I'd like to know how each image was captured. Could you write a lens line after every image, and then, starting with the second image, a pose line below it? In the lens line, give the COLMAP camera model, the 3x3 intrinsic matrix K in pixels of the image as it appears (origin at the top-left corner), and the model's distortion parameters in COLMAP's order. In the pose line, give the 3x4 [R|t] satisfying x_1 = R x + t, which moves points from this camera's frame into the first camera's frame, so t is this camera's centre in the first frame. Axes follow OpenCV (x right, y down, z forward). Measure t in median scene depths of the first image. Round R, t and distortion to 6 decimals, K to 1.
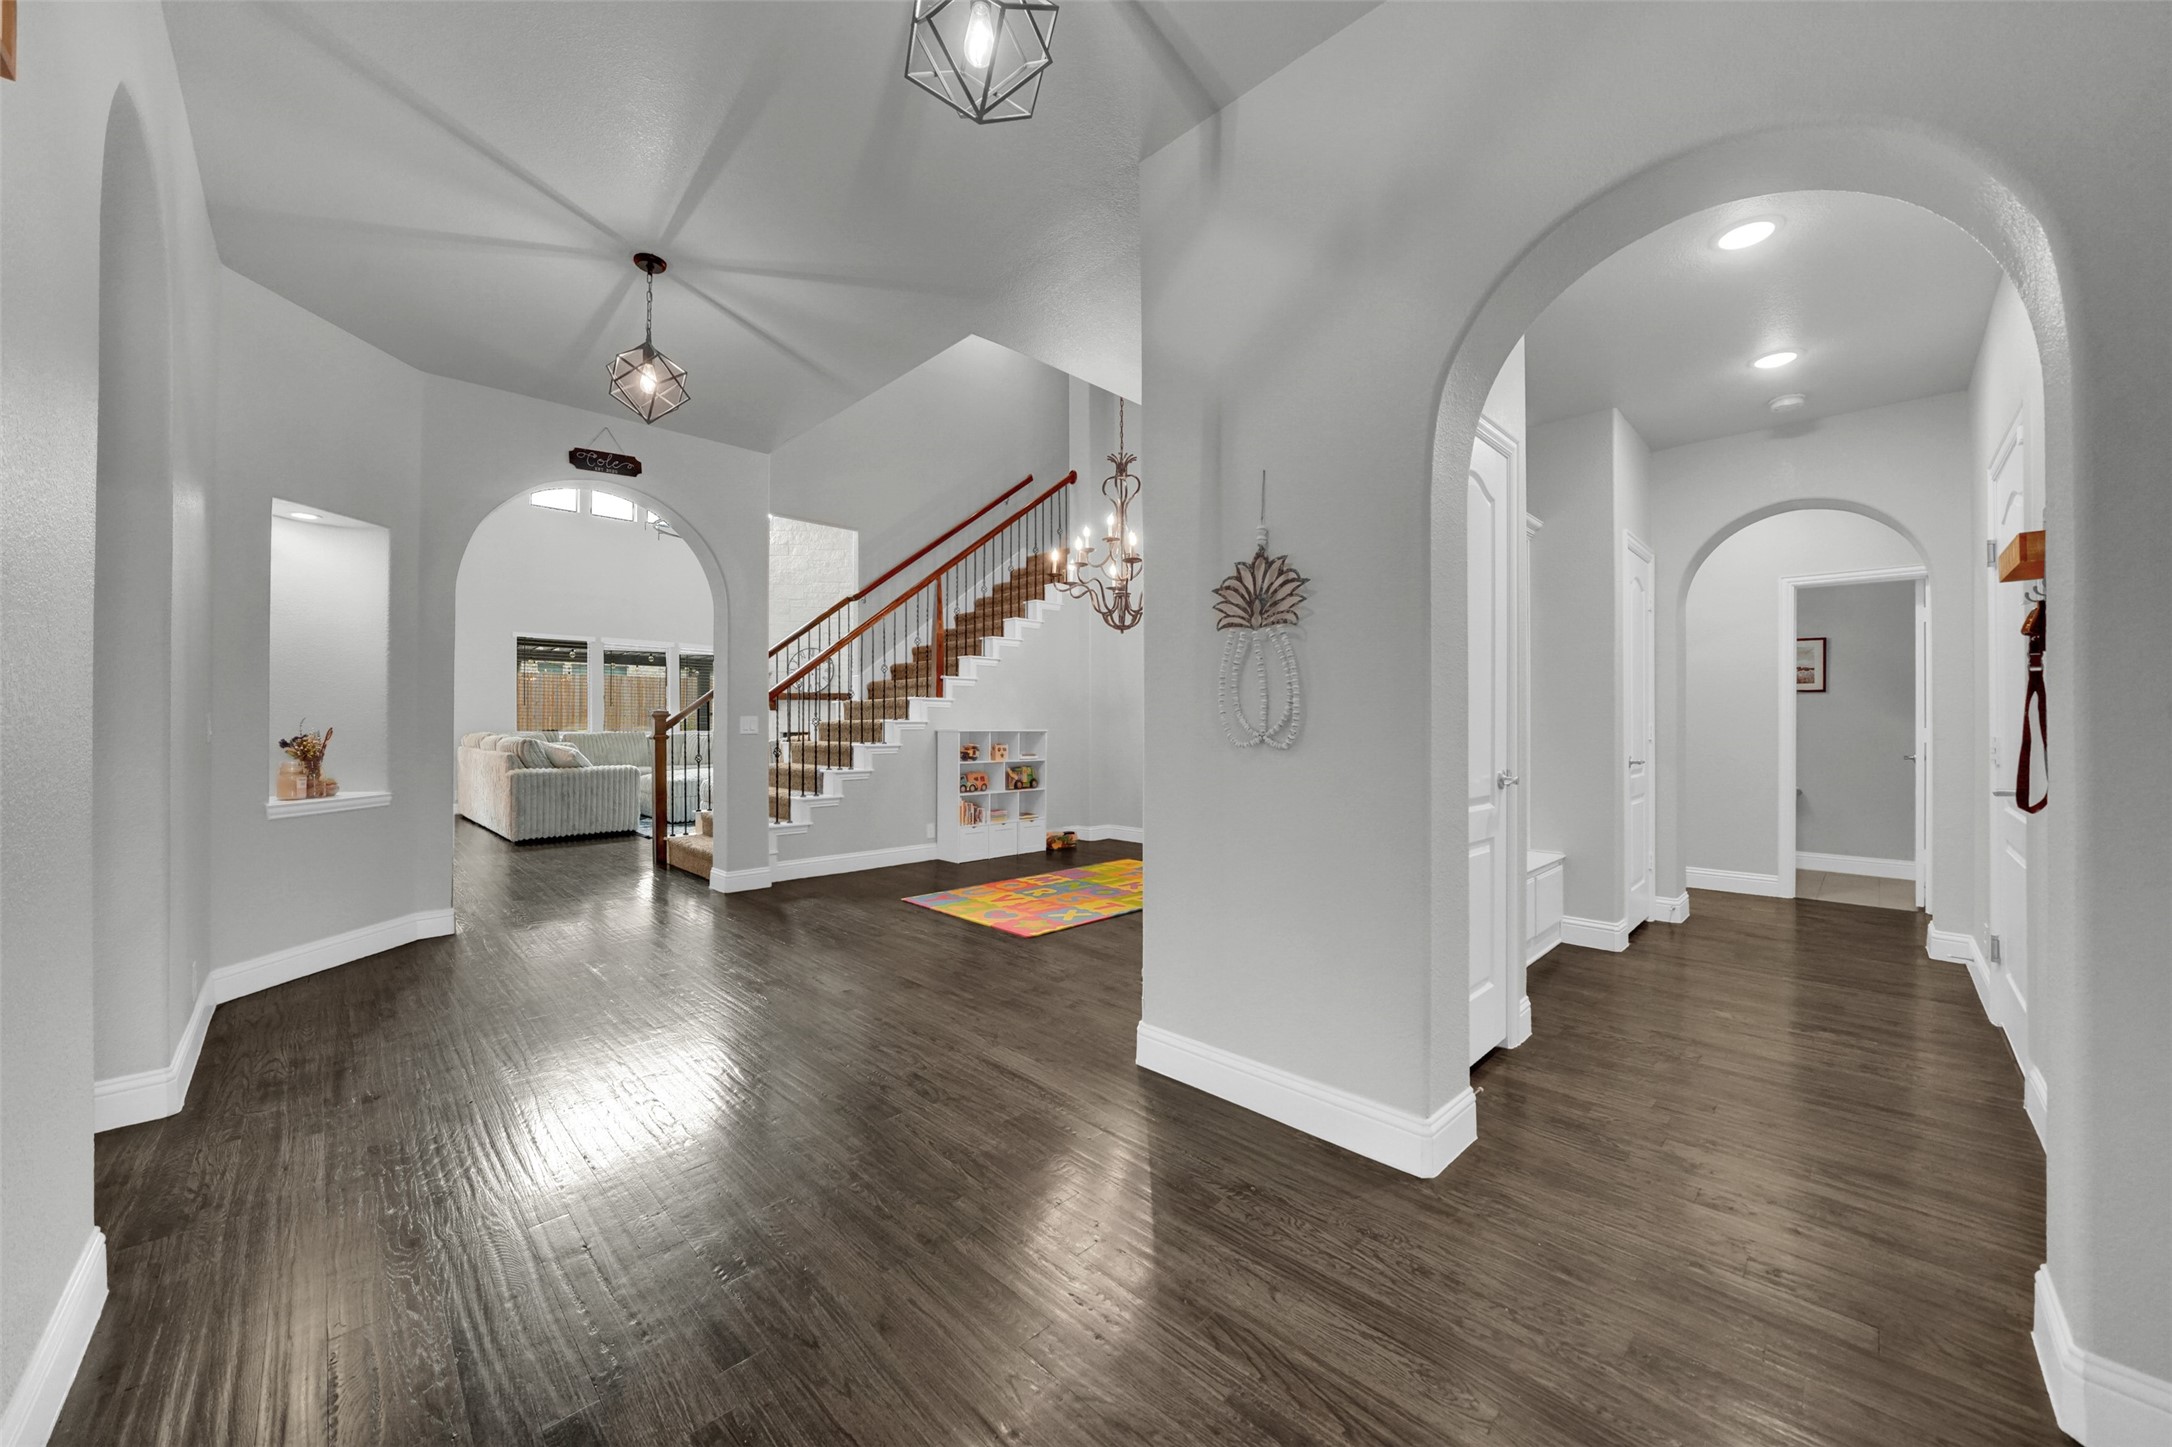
lens RADIAL K [[783.4, 0, 1079.1], [0, 783.4, 721.4], [0, 0, 1]] dist [-0.009906, -0.000031]
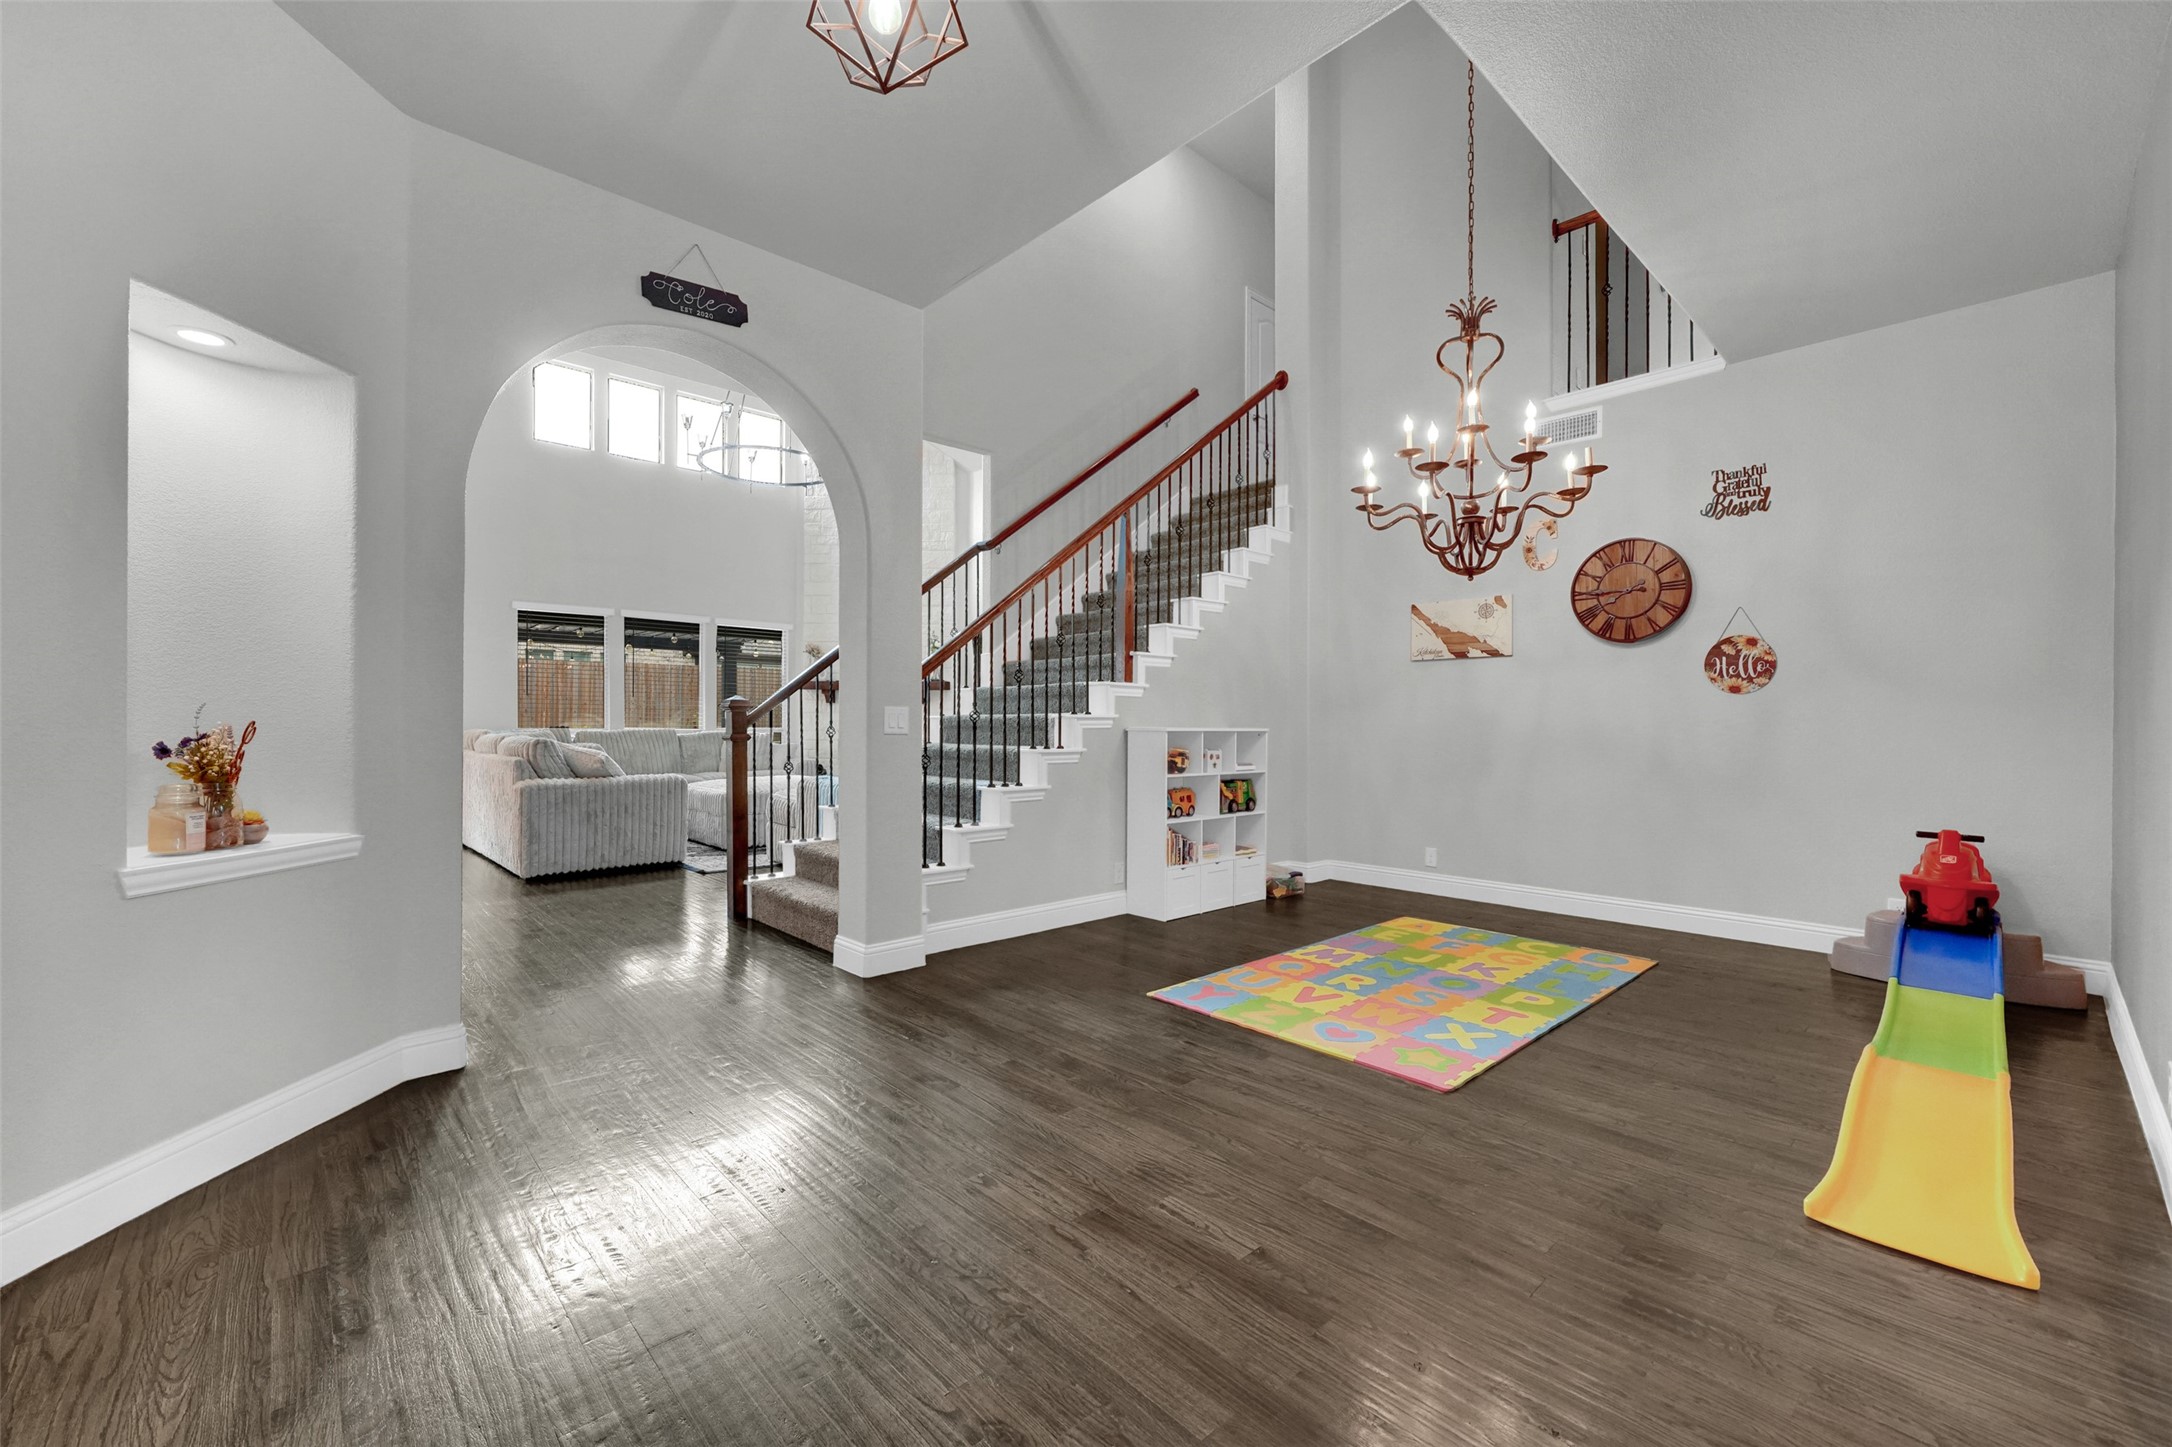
lens RADIAL K [[874.0, 0, 1086.0], [0, 874.0, 723.5], [0, 0, 1]] dist [-0.000582, 0.000126]
pose [[0.999491, 0.003042, -0.031762, -0.193602], [-0.002892, 0.999984, 0.004782, 0.002819], [0.031776, -0.004687, 0.999484, 0.219169]]
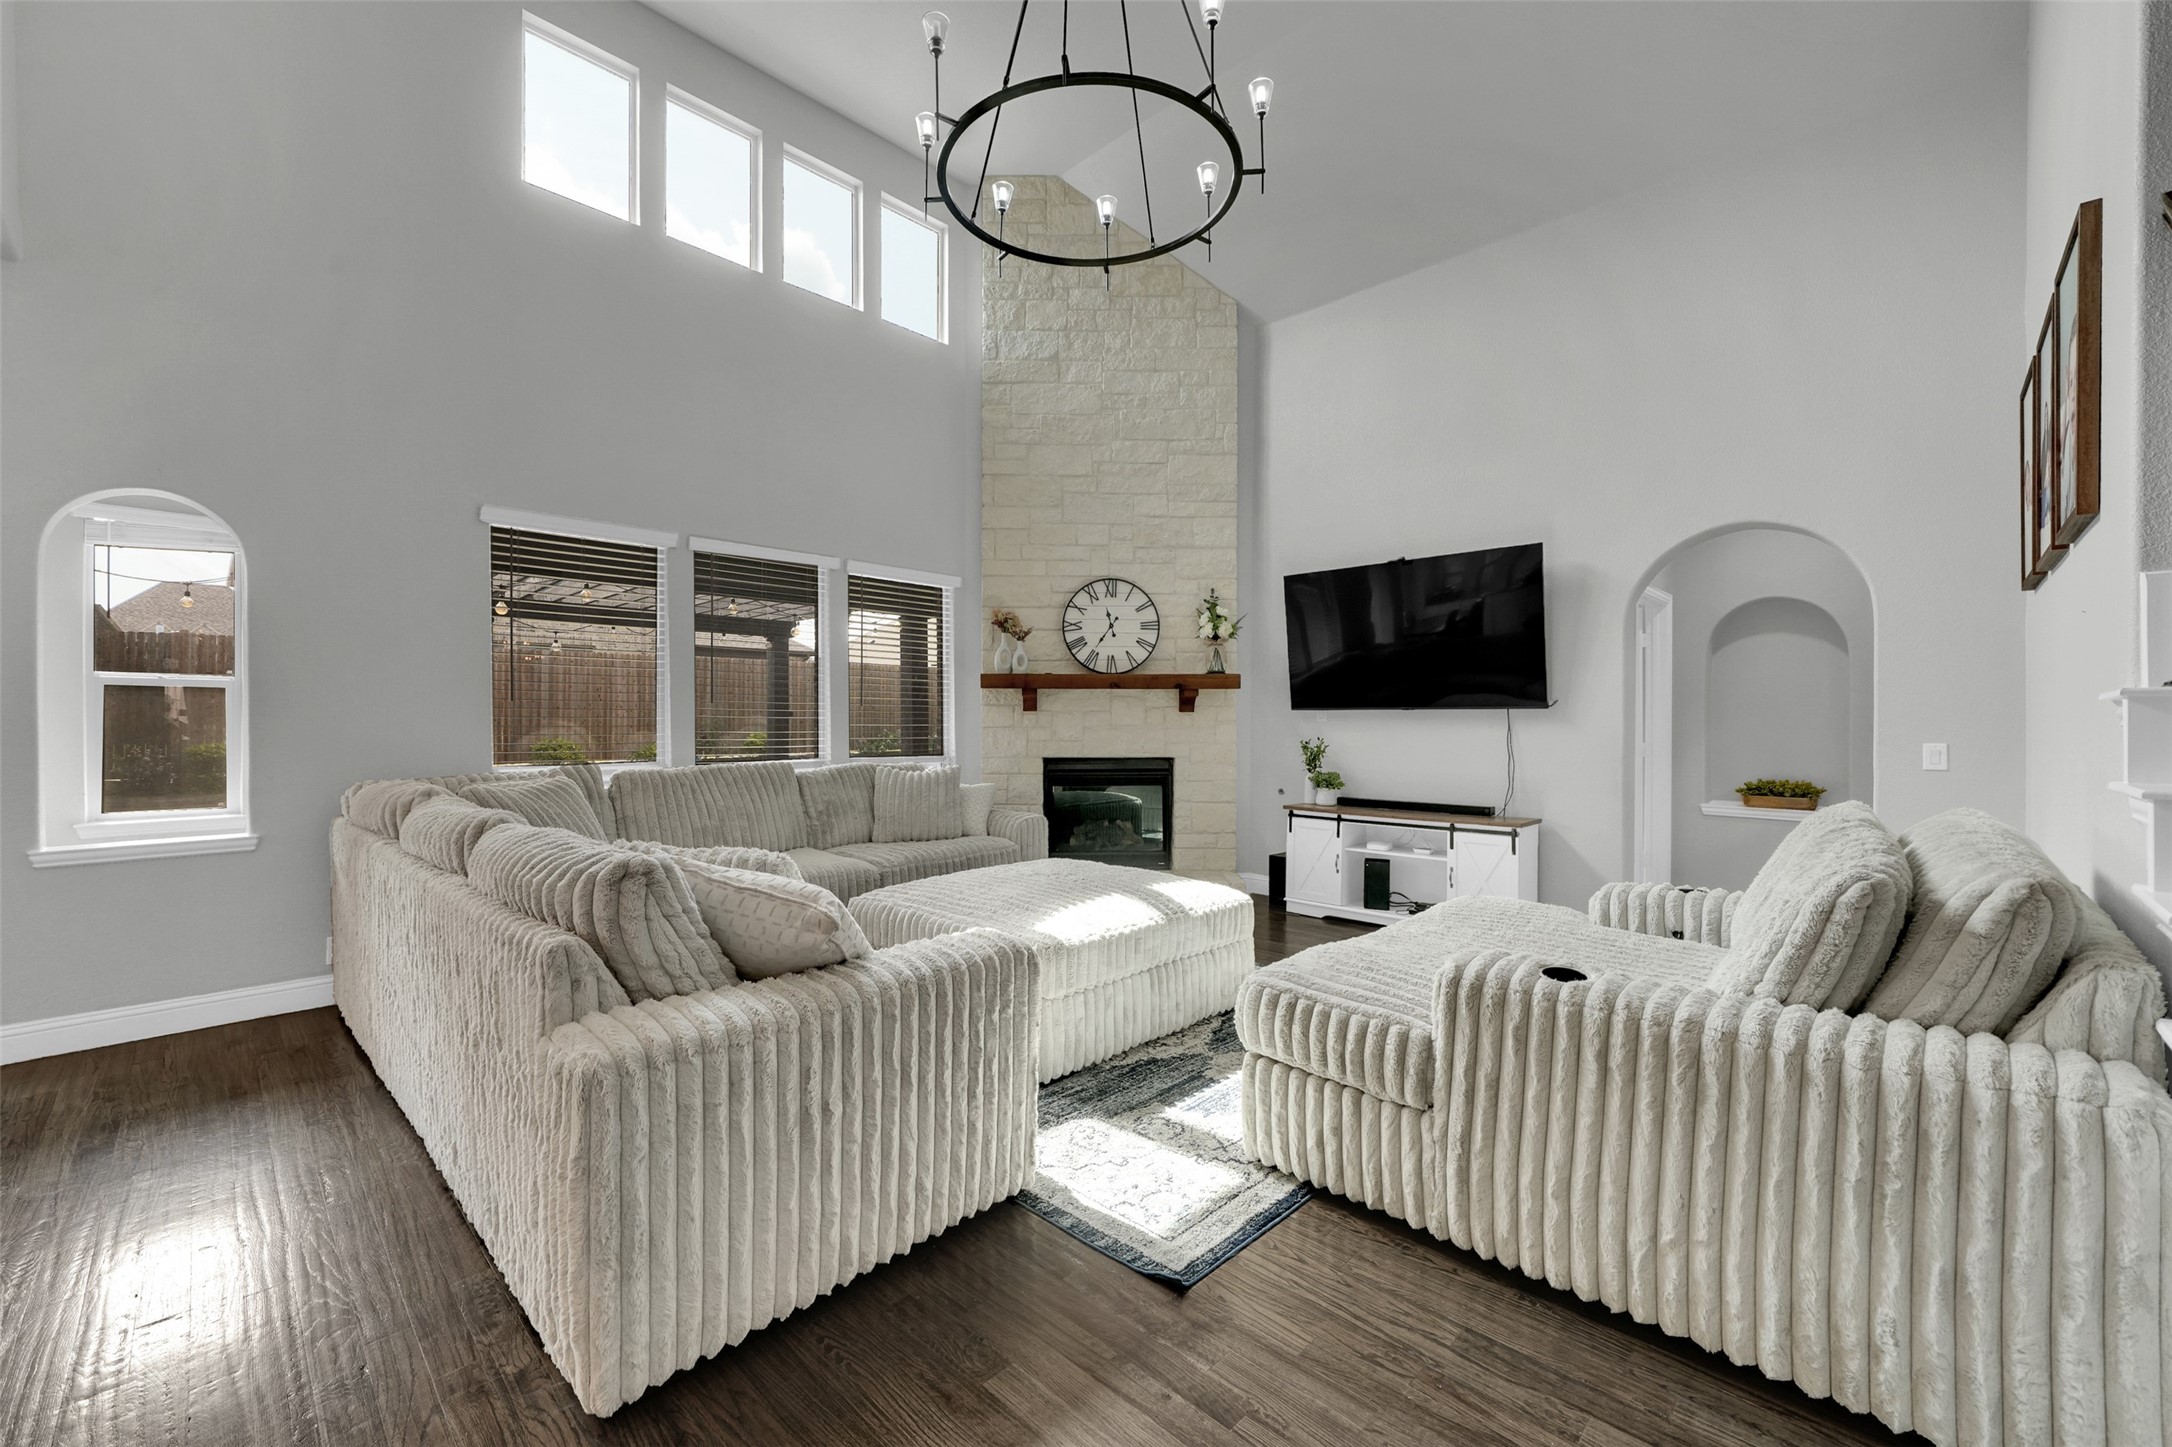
lens RADIAL K [[874.0, 0, 1086.0], [0, 874.0, 723.5], [0, 0, 1]] dist [-0.000582, 0.000126]
pose [[0.999748, 0.000180, 0.022427, -0.708343], [-0.000302, 0.999985, 0.005435, -0.019790], [-0.022426, -0.005440, 0.999734, 0.911911]]
